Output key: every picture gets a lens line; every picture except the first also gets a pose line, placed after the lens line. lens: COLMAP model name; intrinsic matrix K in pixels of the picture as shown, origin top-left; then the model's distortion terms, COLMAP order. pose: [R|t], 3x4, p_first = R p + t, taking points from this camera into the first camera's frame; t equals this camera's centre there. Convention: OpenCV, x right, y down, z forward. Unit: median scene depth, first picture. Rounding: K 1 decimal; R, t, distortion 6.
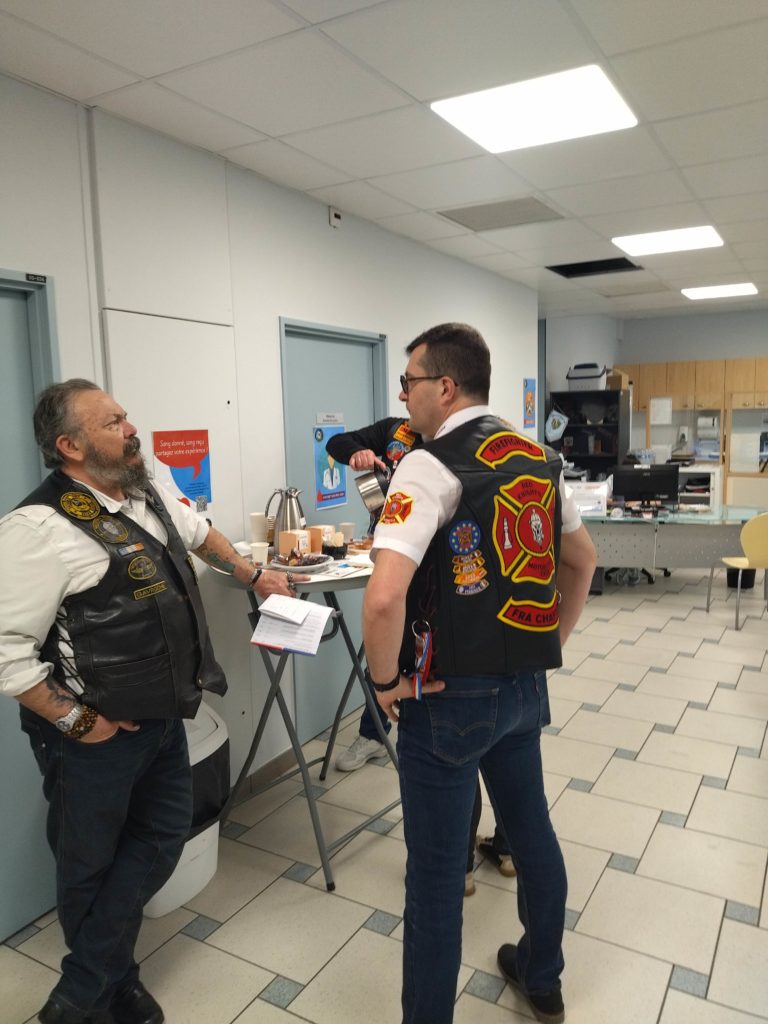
lens RADIAL K [[778.4, 0, 384.0], [0, 778.4, 512.0], [0, 0, 1]] dist [-0.021782, -0.010490]
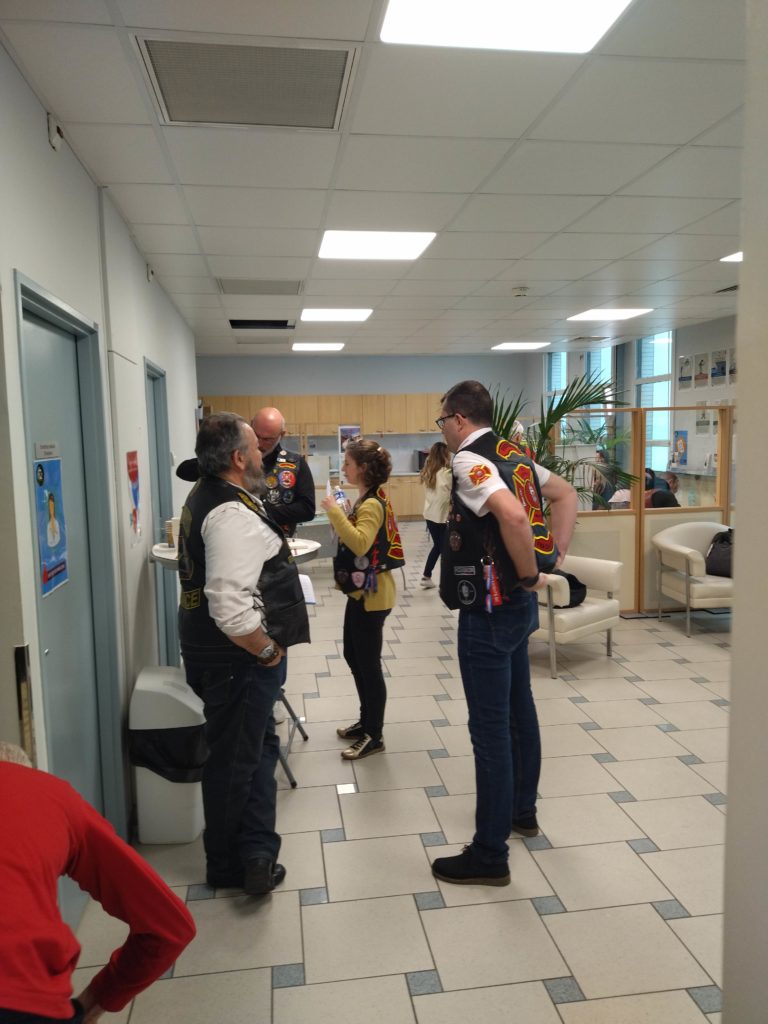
lens RADIAL K [[778.4, 0, 384.0], [0, 778.4, 512.0], [0, 0, 1]] dist [-0.021782, -0.010490]
pose [[0.764301, -0.058060, 0.642241, -1.104548], [0.079606, 0.996816, -0.004621, 0.038394], [-0.639928, 0.054658, 0.766489, -0.241251]]
